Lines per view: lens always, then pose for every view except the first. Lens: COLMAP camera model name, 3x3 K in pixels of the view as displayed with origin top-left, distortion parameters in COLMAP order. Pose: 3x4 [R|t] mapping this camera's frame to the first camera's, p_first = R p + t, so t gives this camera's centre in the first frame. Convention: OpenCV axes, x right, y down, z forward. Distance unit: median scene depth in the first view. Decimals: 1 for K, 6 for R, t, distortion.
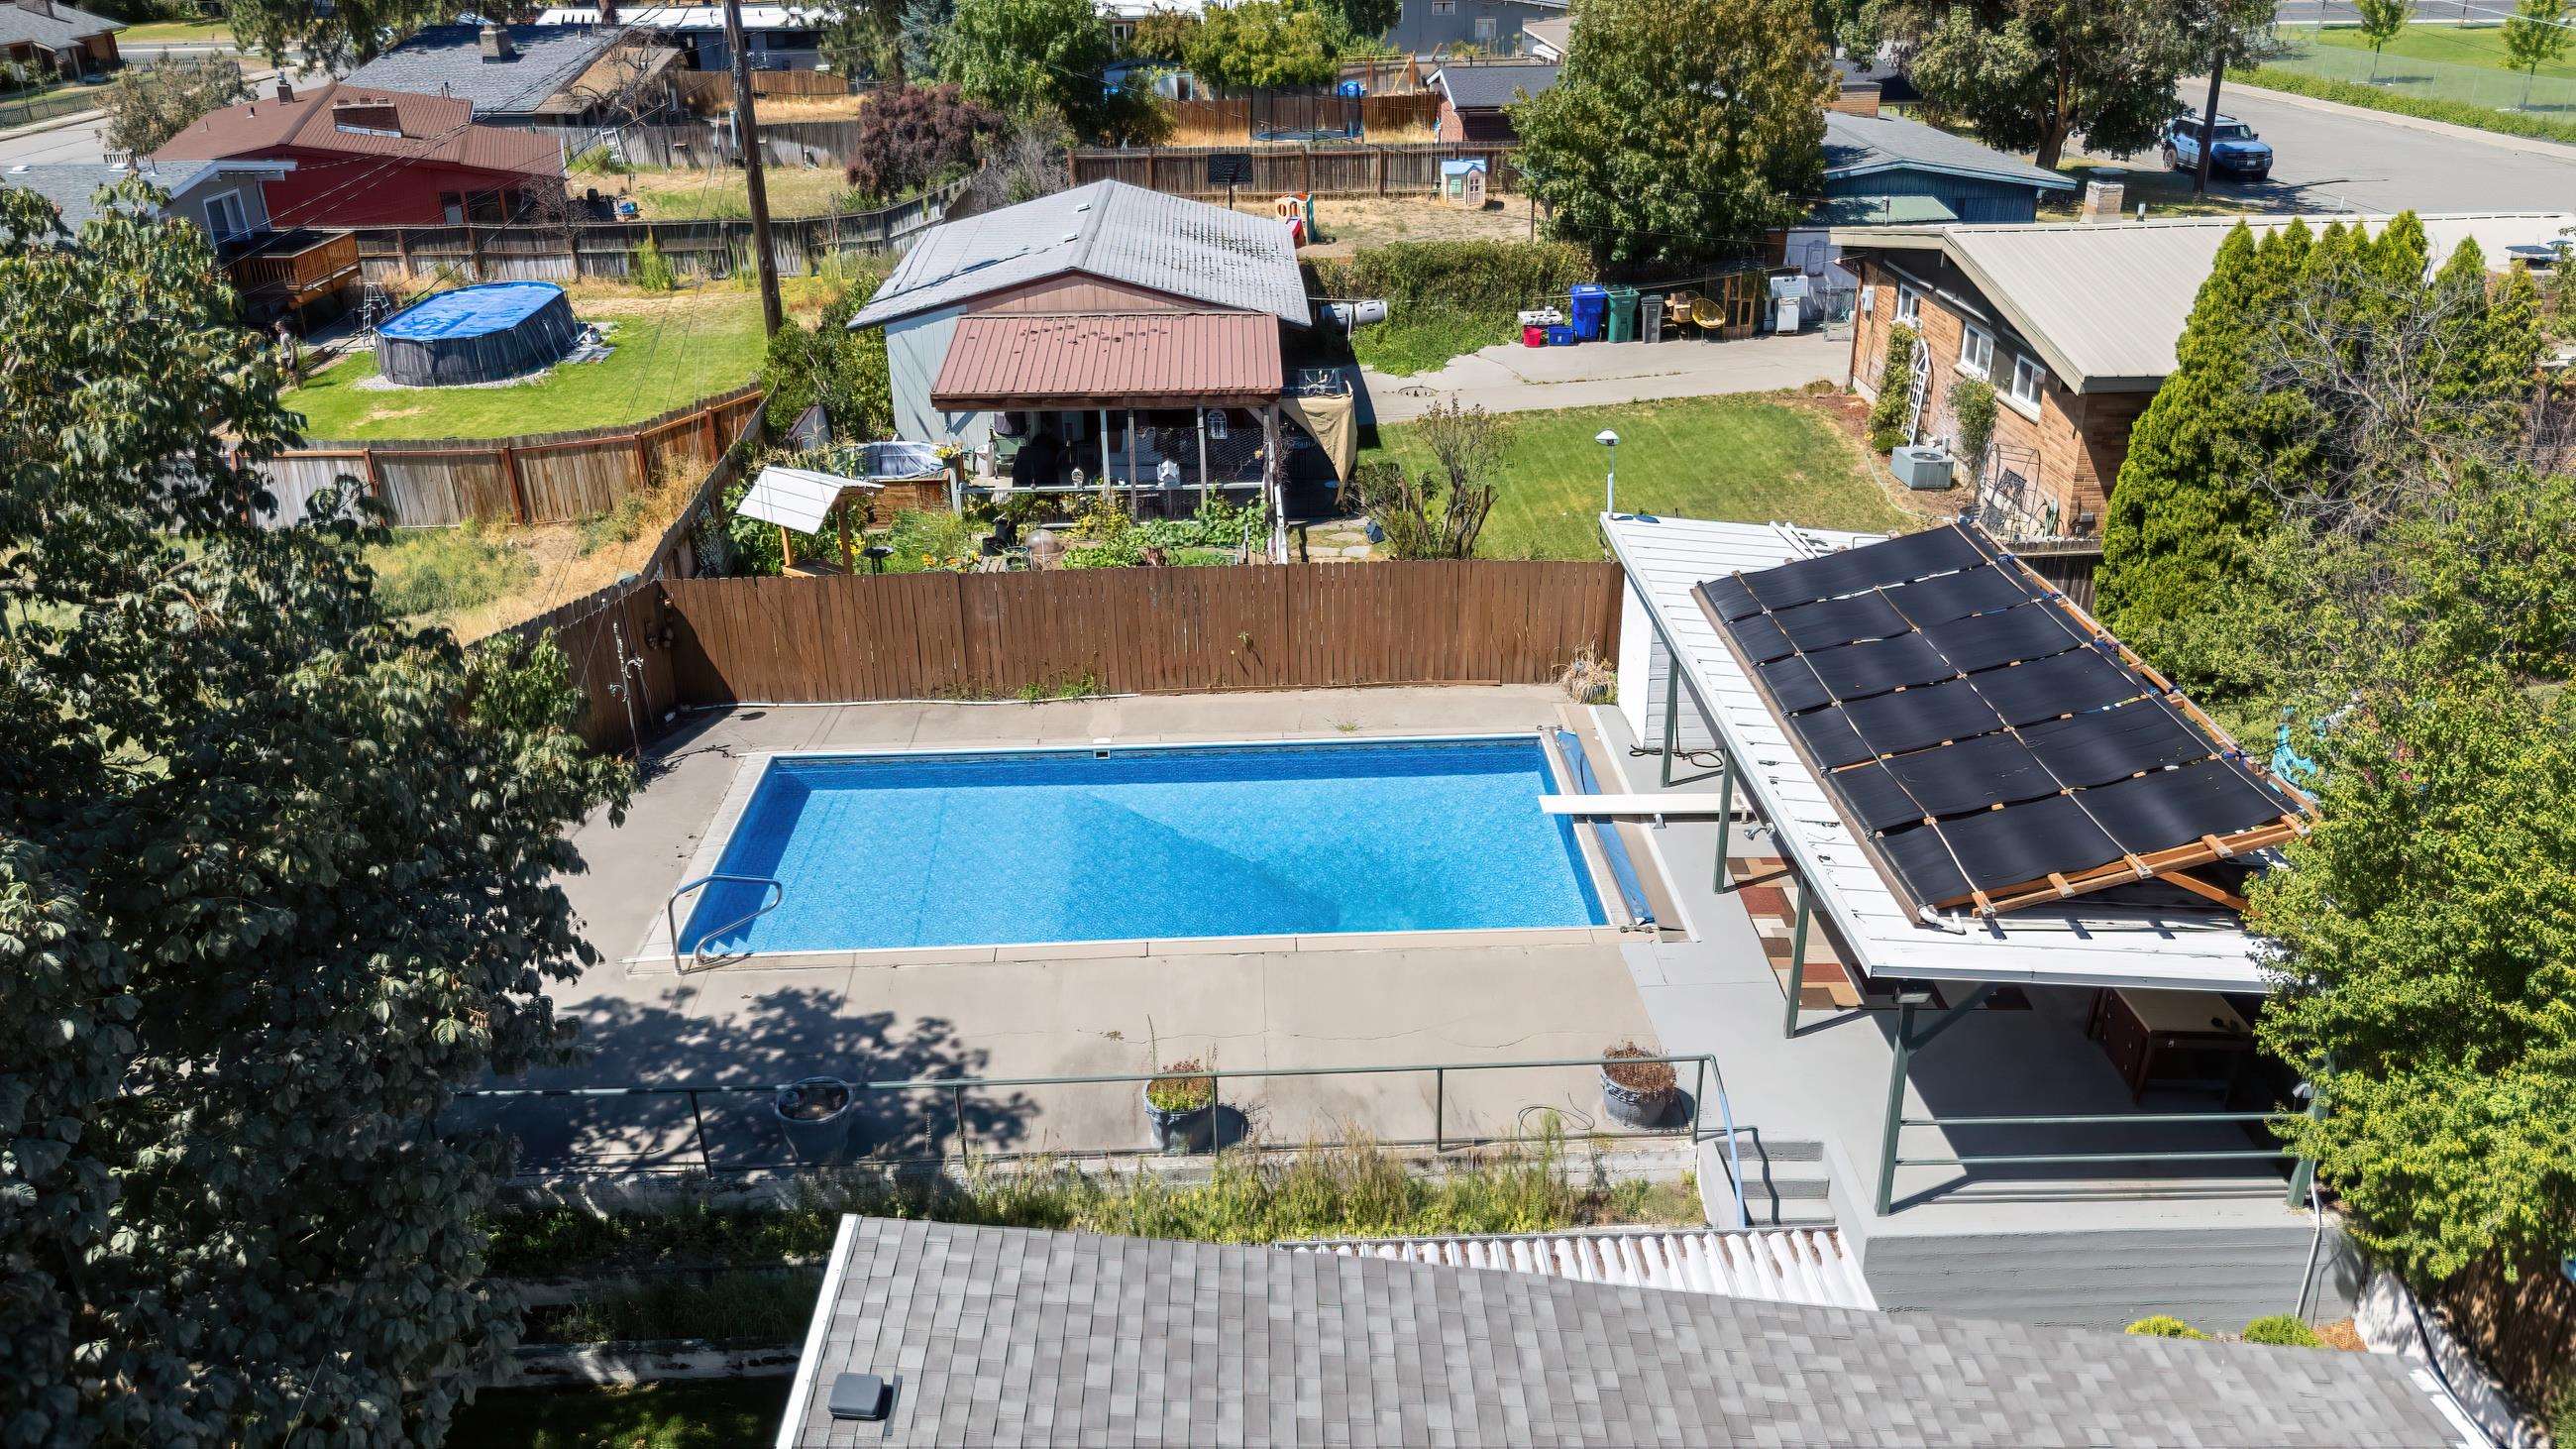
lens RADIAL K [[1894.1, 0, 1288.0], [0, 1894.1, 724.5], [0, 0, 1]] dist [0.074106, -0.079070]
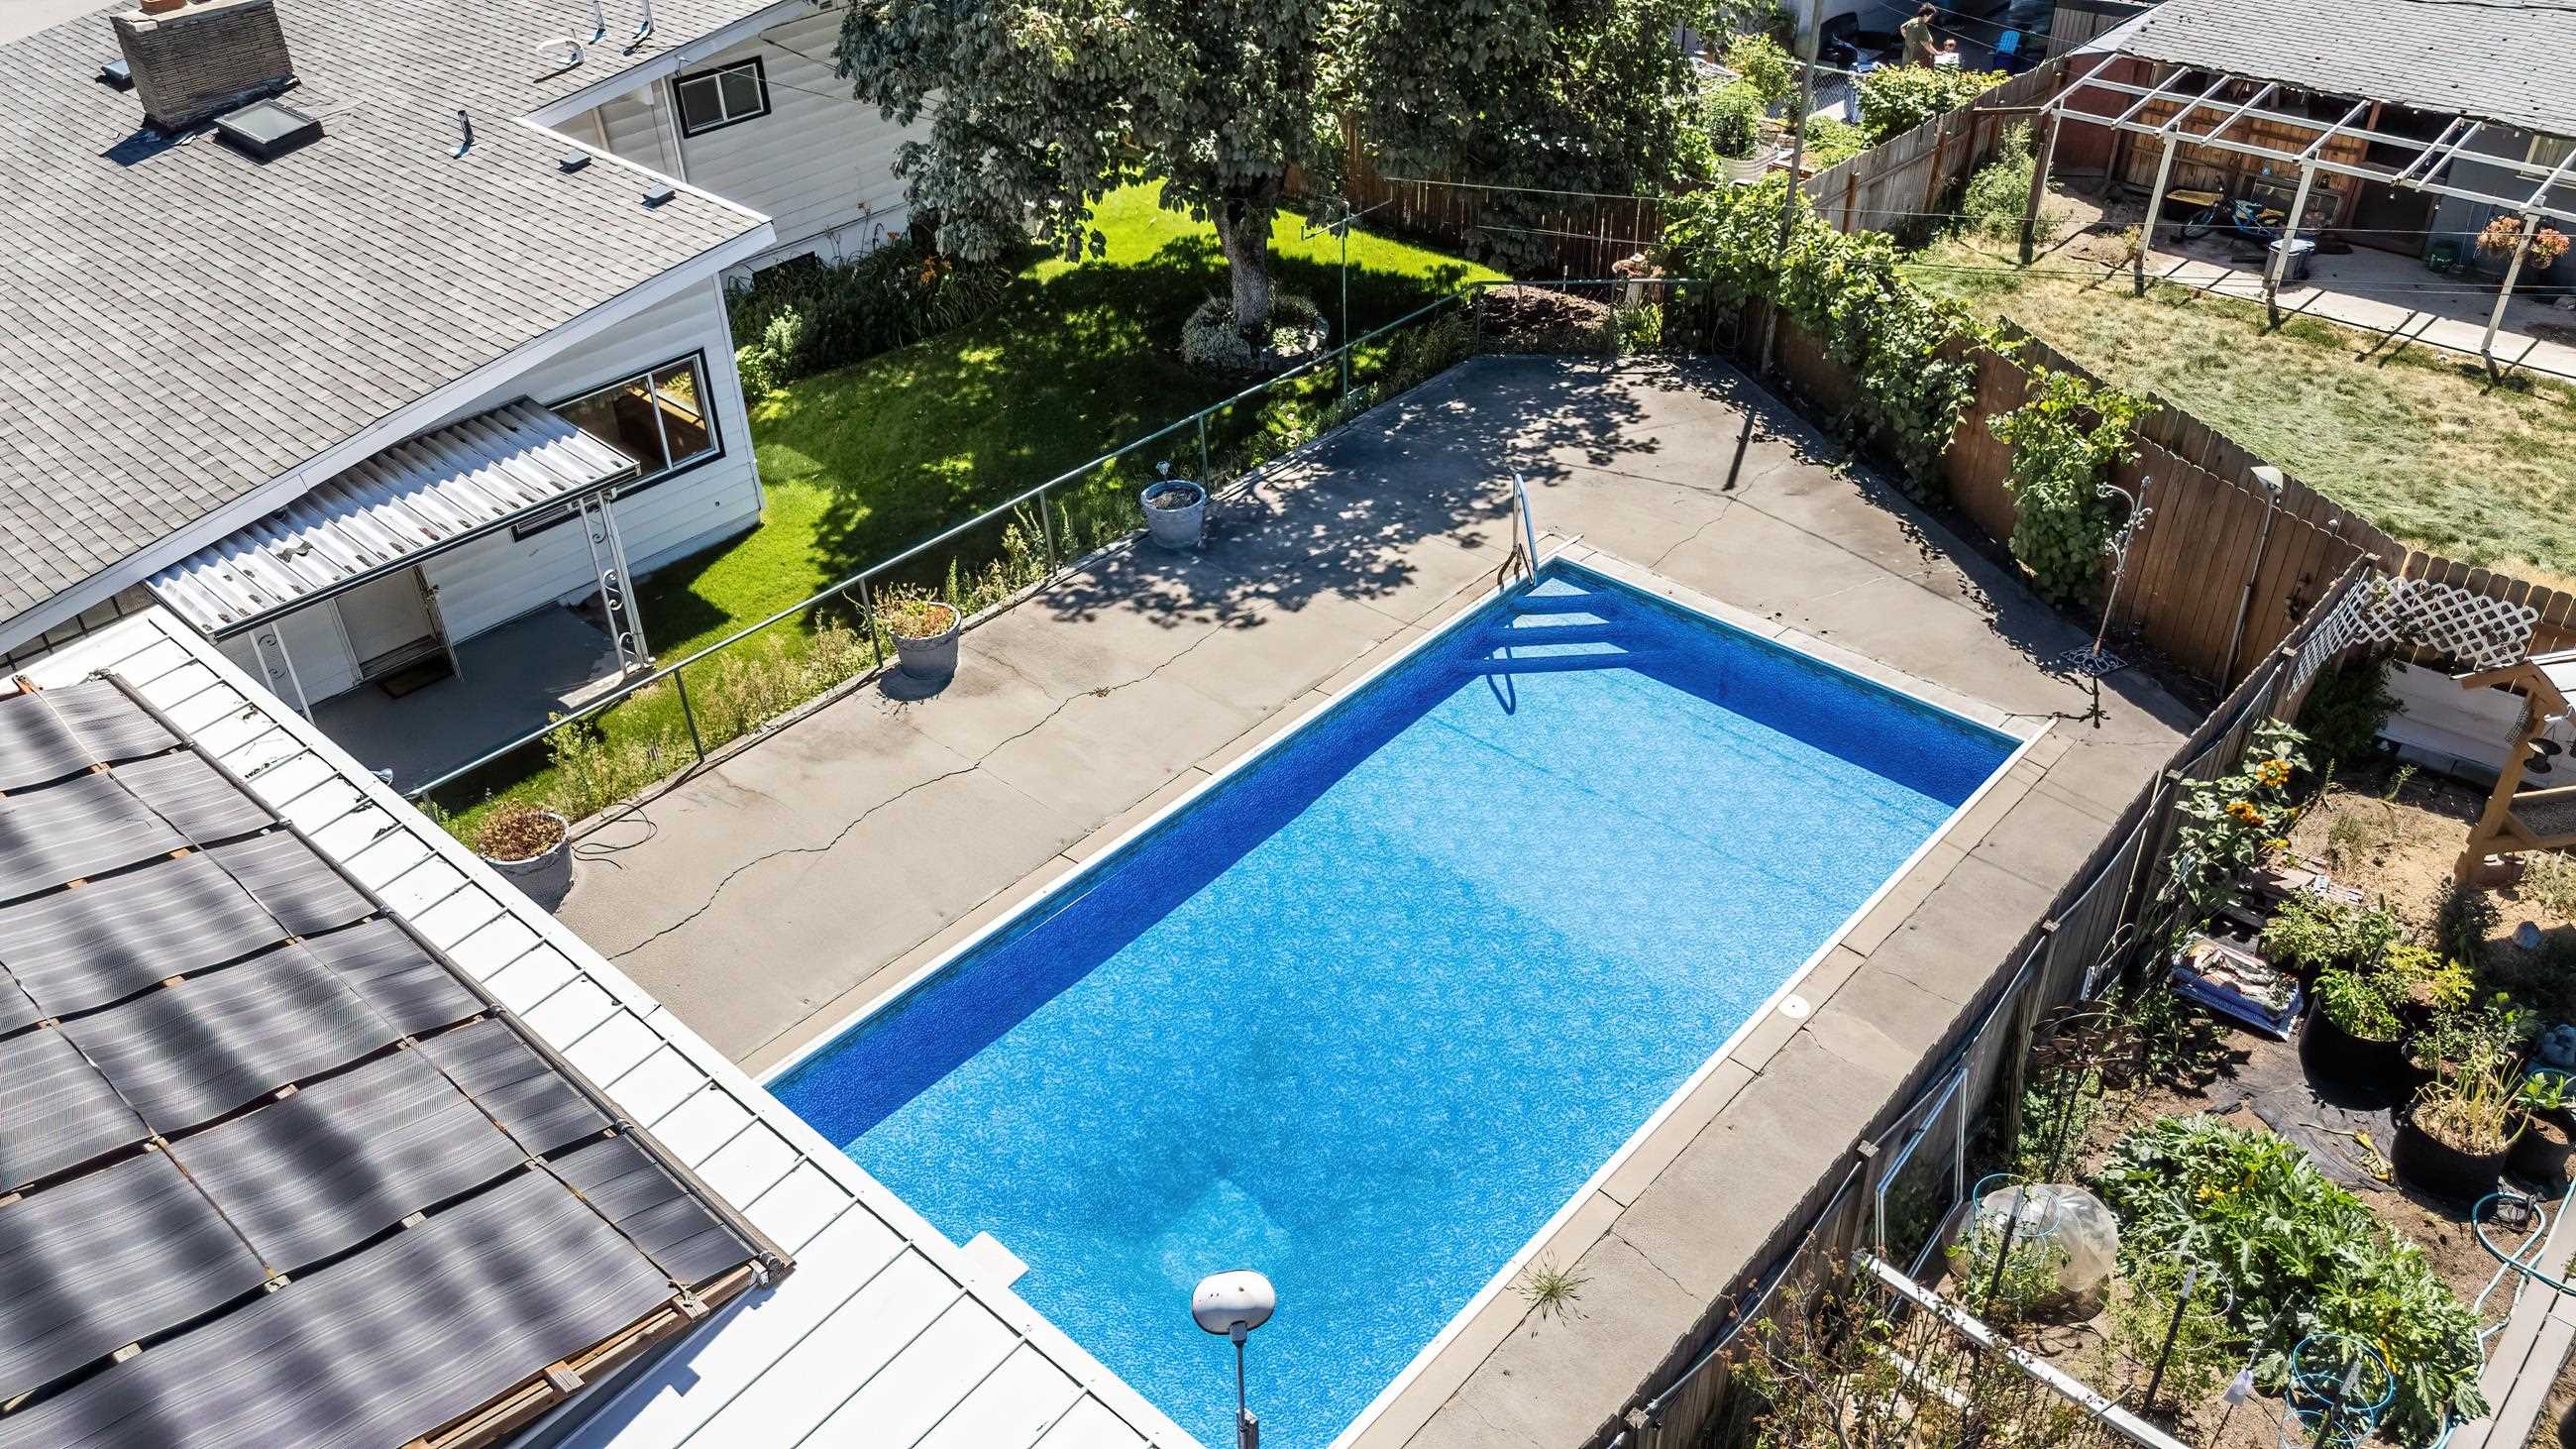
lens RADIAL K [[1830.4, 0, 1288.0], [0, 1830.4, 724.5], [0, 0, 1]] dist [0.073342, -0.064610]
pose [[-0.697517, 0.437000, -0.567891, 0.367063], [-0.268569, 0.575314, 0.772583, -0.559542], [0.664334, 0.691408, -0.283927, 1.339247]]
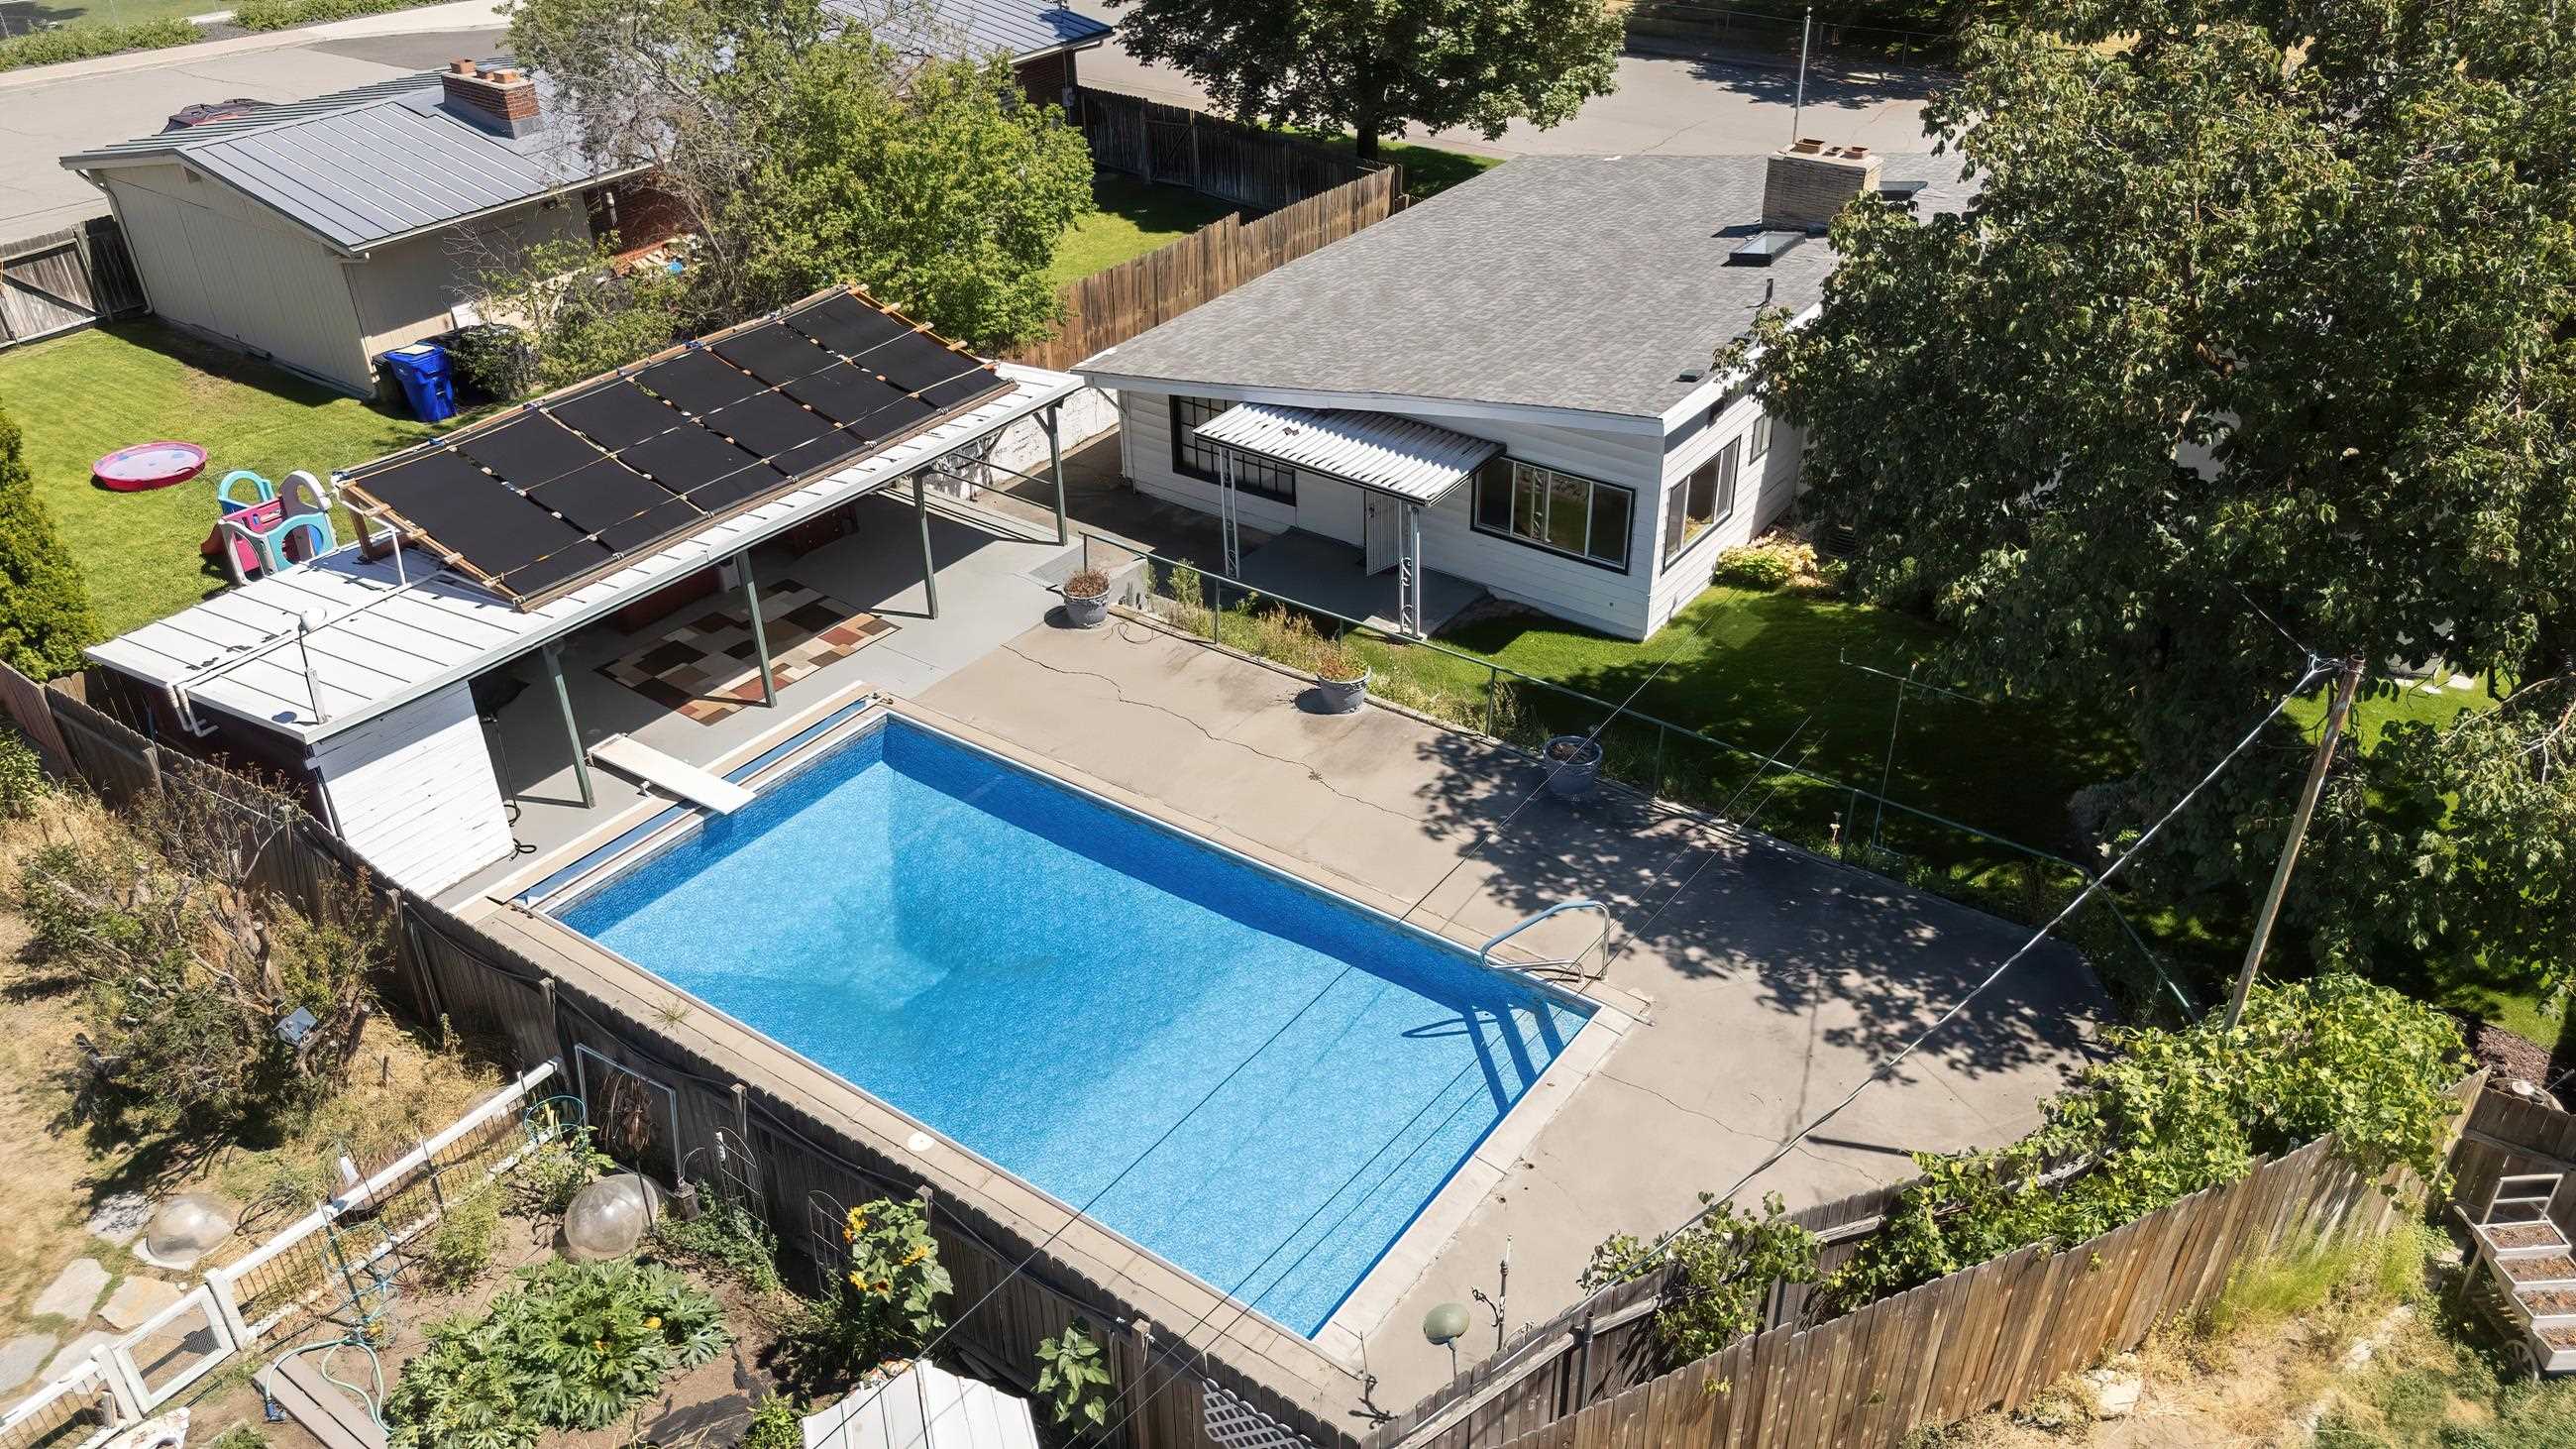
lens RADIAL K [[1873.6, 0, 1304.2], [0, 1873.6, 721.4], [0, 0, 1]] dist [0.141220, -0.252434]
pose [[-0.791351, -0.304823, 0.529950, -0.709569], [0.266879, 0.607642, 0.748028, -0.753351], [-0.550036, 0.733385, -0.399508, 1.463291]]
